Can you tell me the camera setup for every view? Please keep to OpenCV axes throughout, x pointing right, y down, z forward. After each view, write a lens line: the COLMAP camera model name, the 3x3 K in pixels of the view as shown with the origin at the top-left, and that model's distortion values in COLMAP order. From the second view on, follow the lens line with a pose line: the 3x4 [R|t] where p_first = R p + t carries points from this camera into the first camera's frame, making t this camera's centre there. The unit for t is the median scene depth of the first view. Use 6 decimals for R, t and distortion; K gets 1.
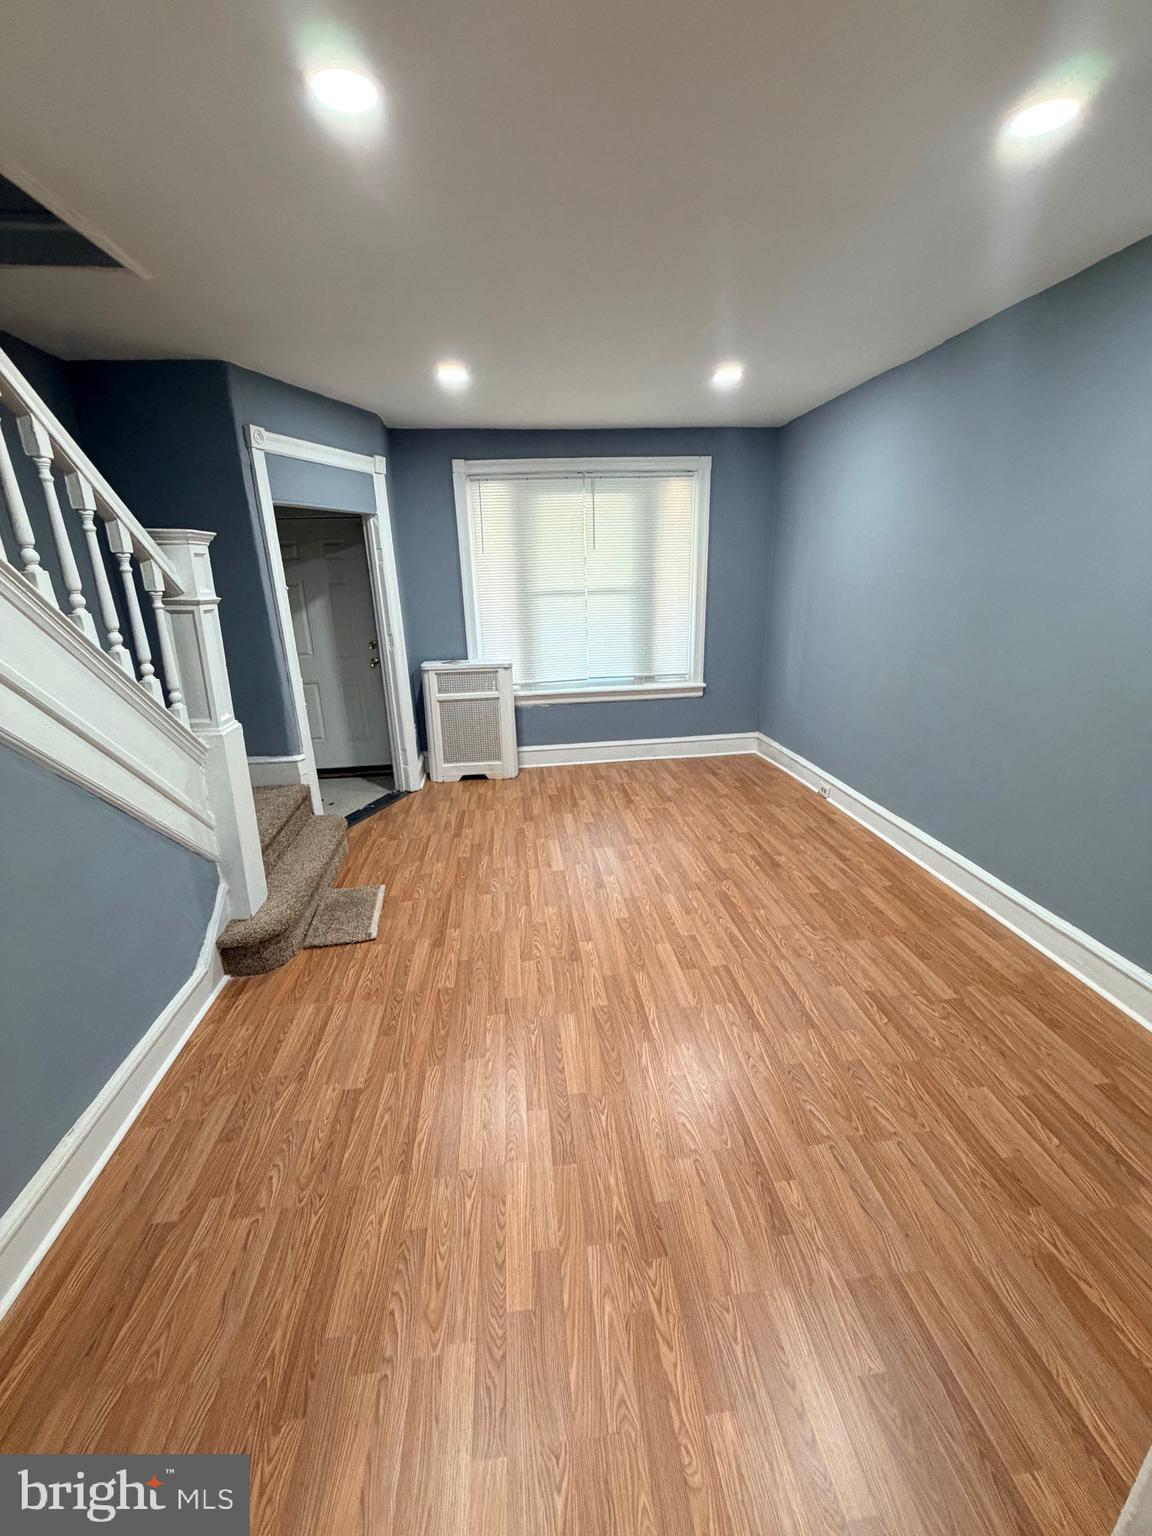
lens RADIAL K [[611.6, 0, 573.5], [0, 611.6, 763.1], [0, 0, 1]] dist [-0.009301, 0.000254]
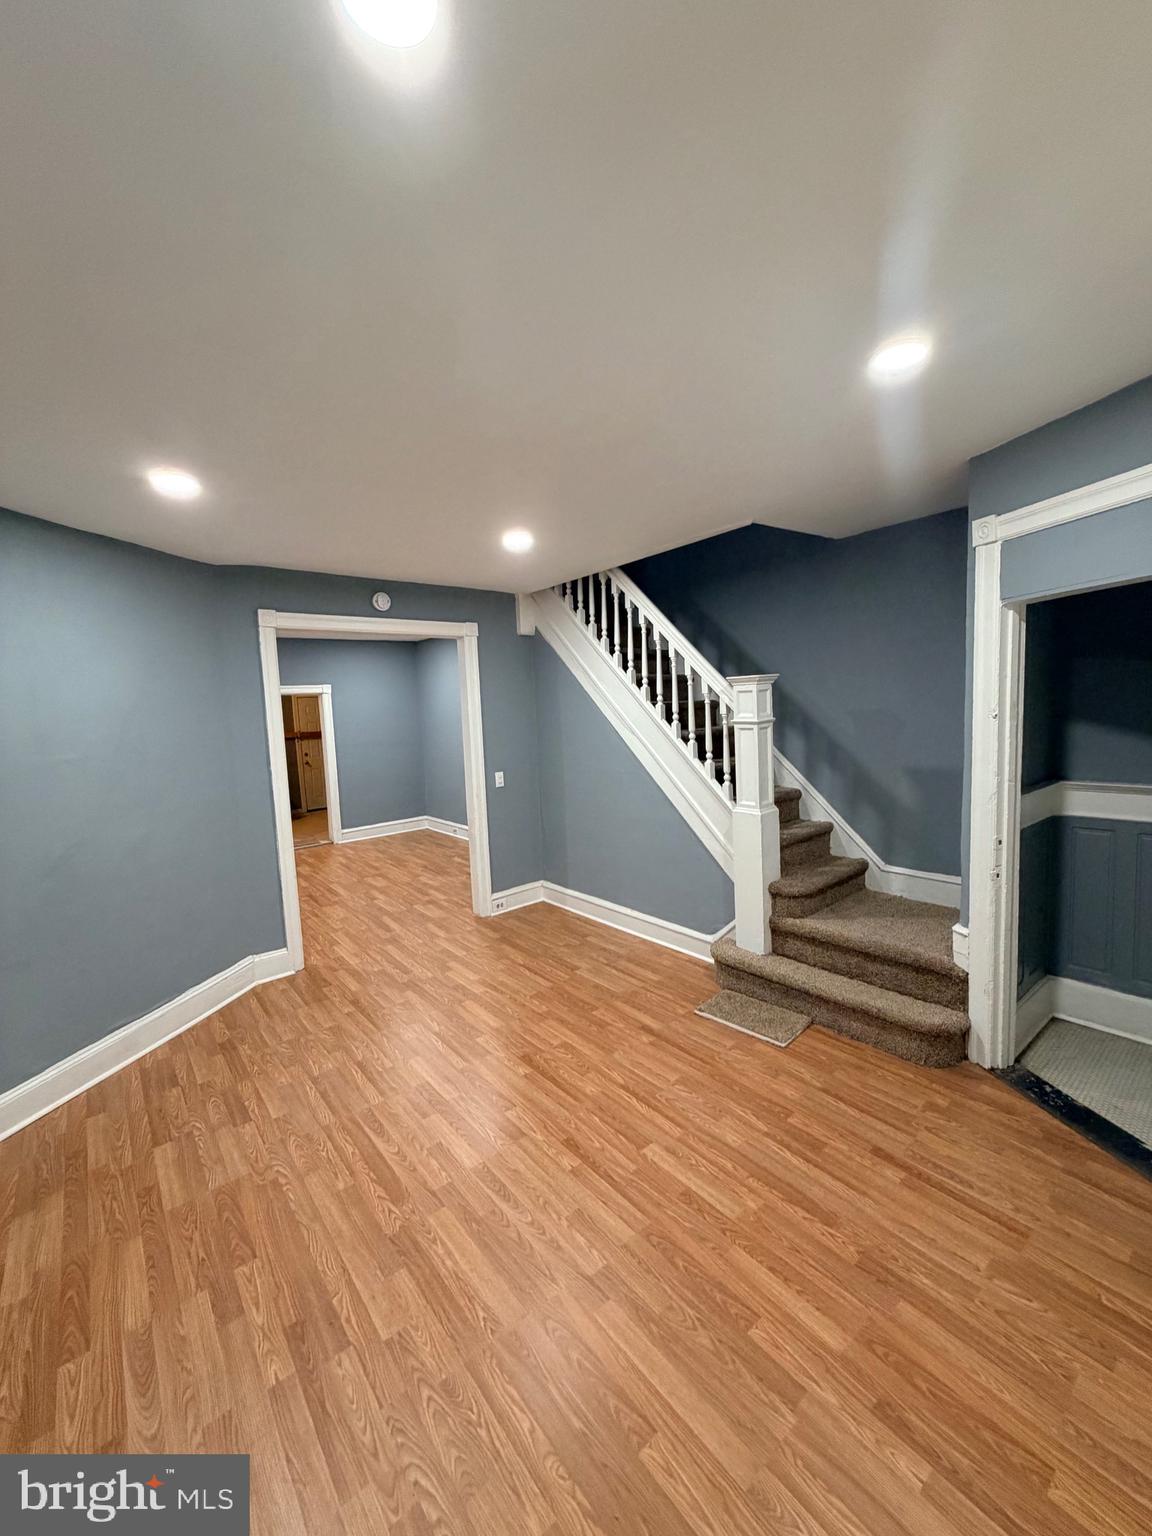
lens RADIAL K [[611.6, 0, 571.7], [0, 611.6, 766.1], [0, 0, 1]] dist [-0.009301, 0.000254]
pose [[-0.842574, 0.112868, -0.526622, 0.529495], [-0.102046, 0.926627, 0.361869, -0.671817], [0.528825, 0.358641, -0.769234, 2.006909]]
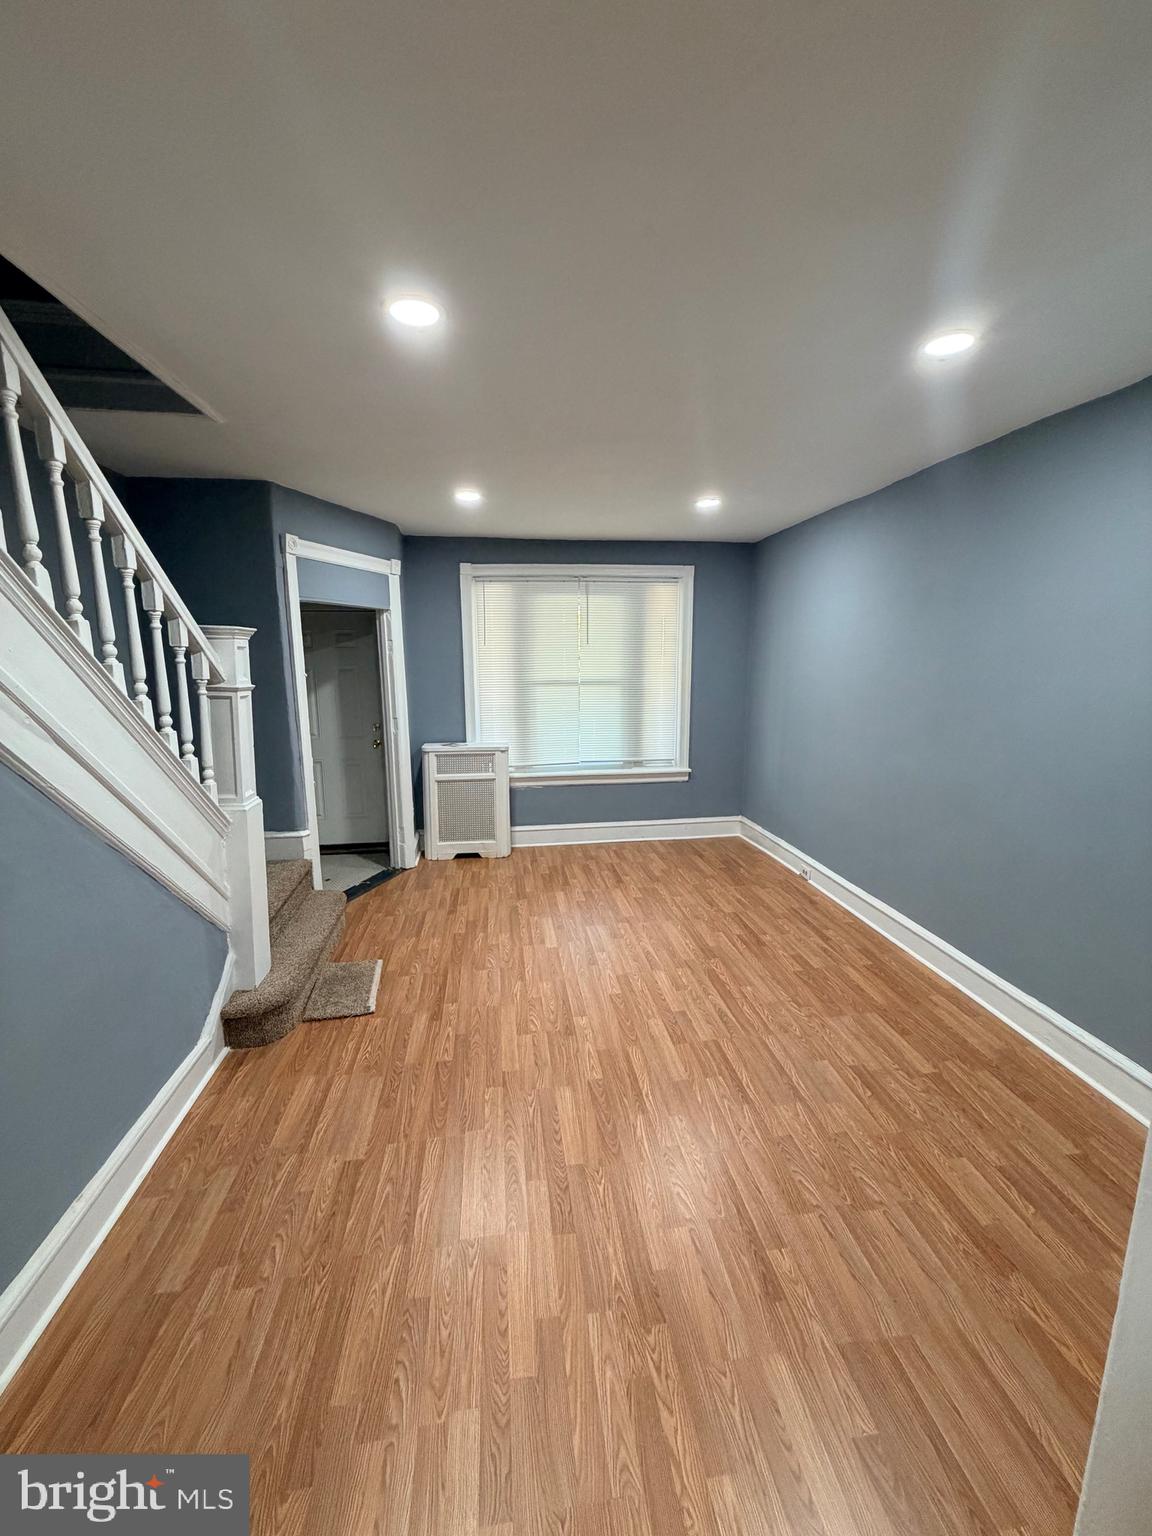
lens RADIAL K [[611.6, 0, 573.5], [0, 611.6, 760.8], [0, 0, 1]] dist [-0.009301, 0.000254]
pose [[0.999530, 0.018025, 0.024796, -0.029653], [-0.014463, 0.990463, -0.137020, 0.007733], [-0.027029, 0.136597, 0.990258, -0.096247]]
